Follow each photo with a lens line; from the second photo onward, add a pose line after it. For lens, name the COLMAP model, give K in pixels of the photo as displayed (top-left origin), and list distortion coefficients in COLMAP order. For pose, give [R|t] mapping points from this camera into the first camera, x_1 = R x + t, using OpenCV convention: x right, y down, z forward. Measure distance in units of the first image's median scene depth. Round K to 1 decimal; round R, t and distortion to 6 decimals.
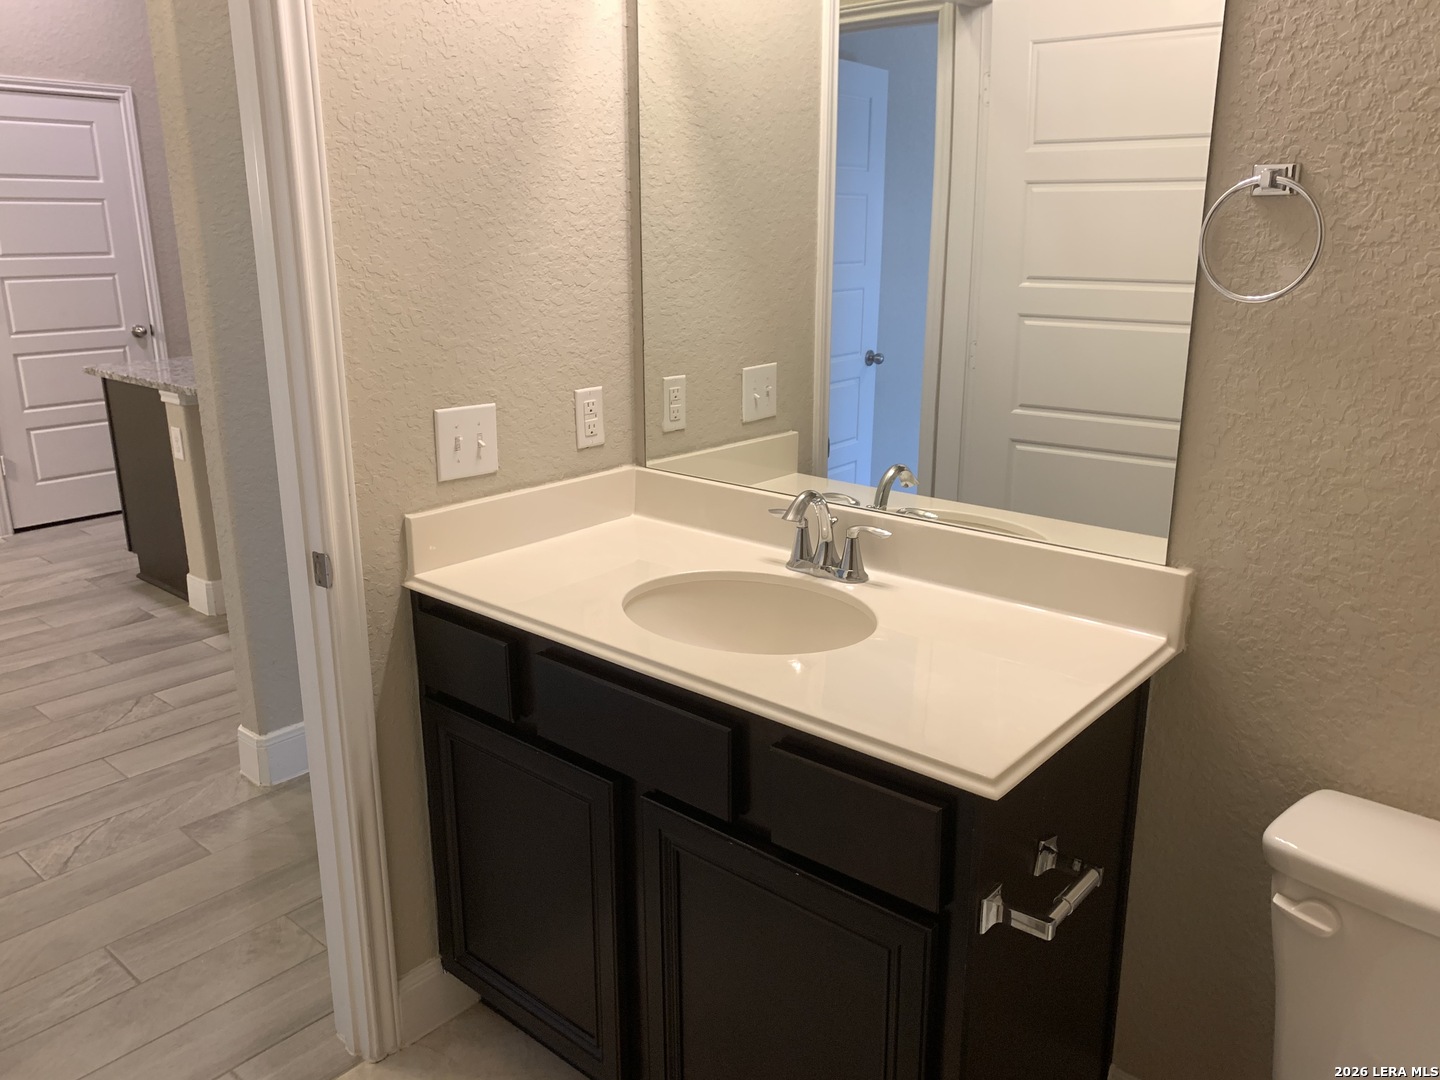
lens RADIAL K [[1099.6, 0, 742.7], [0, 1099.6, 531.9], [0, 0, 1]] dist [0.033724, -0.040321]
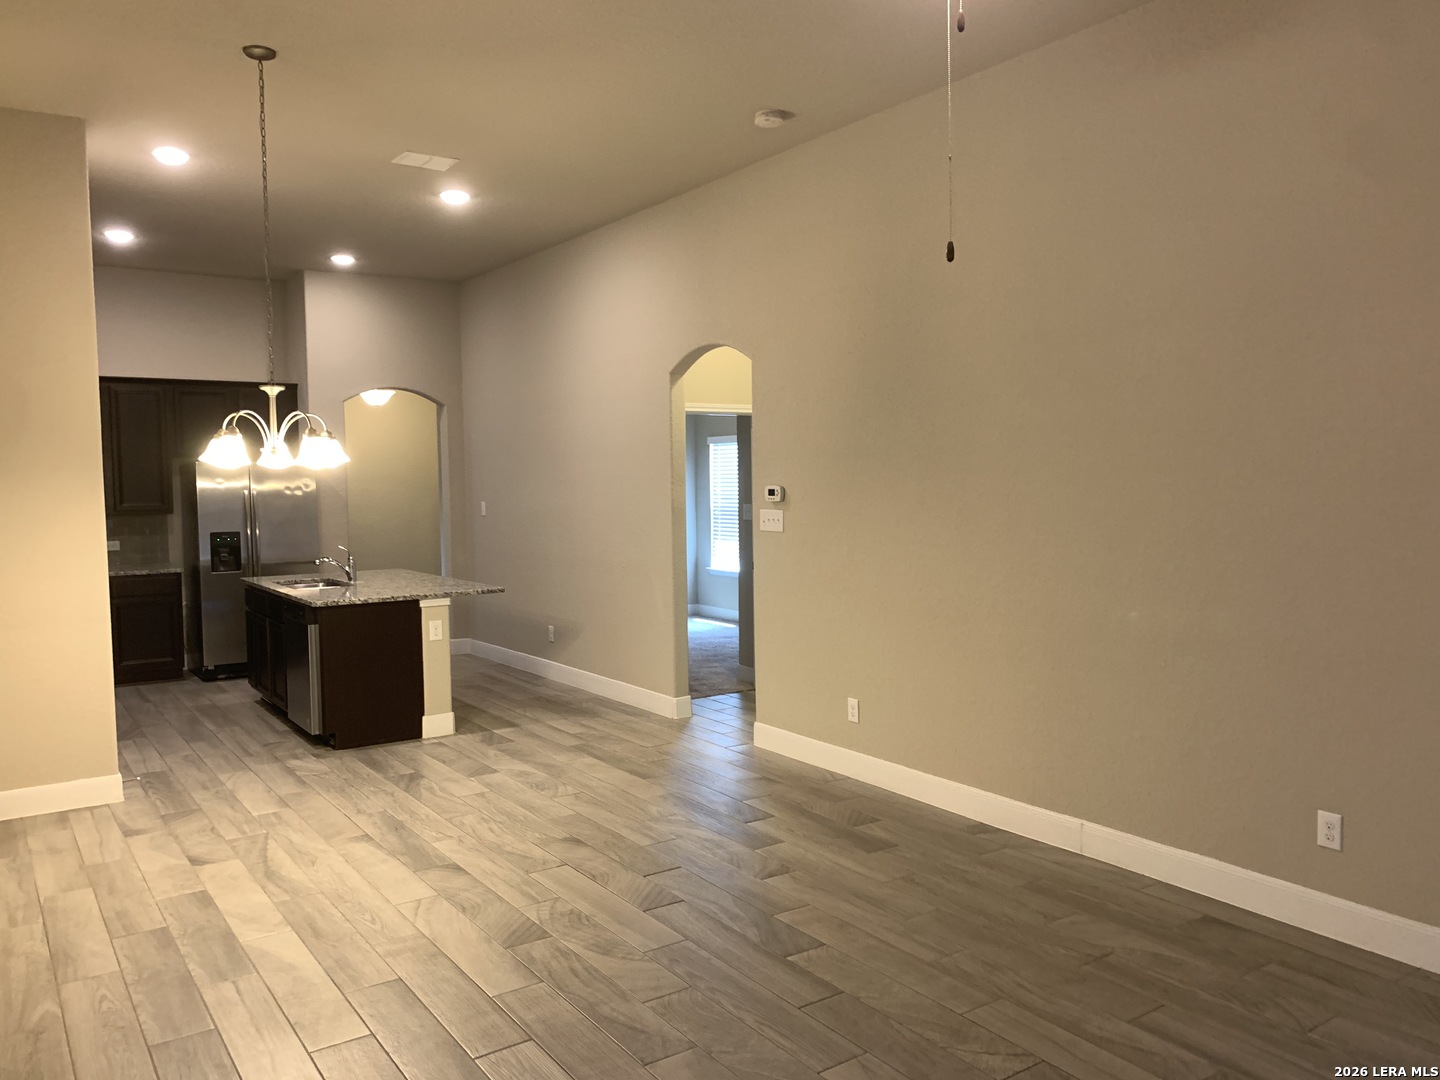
lens RADIAL K [[1099.6, 0, 727.0], [0, 1099.6, 540.9], [0, 0, 1]] dist [0.033724, -0.040321]
pose [[0.259861, -0.061981, 0.963655, -1.513700], [0.271213, 0.962454, -0.011232, -0.055013], [-0.926777, 0.264275, 0.266914, 0.097272]]
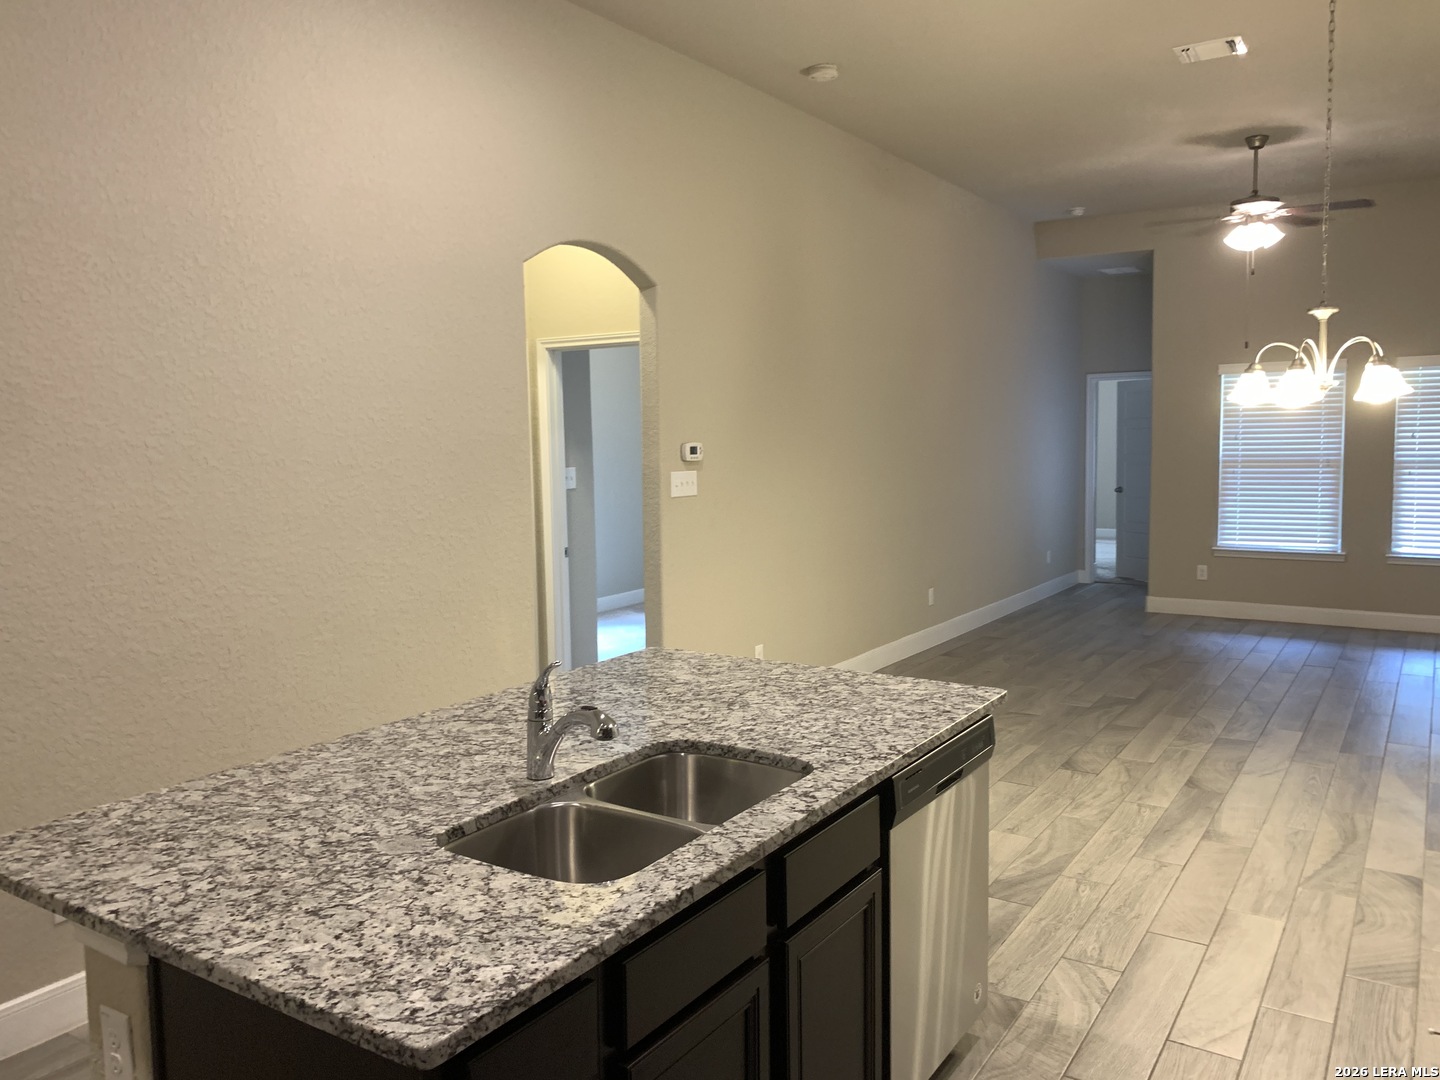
lens RADIAL K [[1099.6, 0, 717.4], [0, 1099.6, 528.2], [0, 0, 1]] dist [0.033724, -0.040321]
pose [[-0.992738, 0.022820, -0.118116, -0.296869], [-0.020126, 0.936500, 0.350088, -0.384294], [0.118605, 0.349923, -0.929240, 1.290803]]
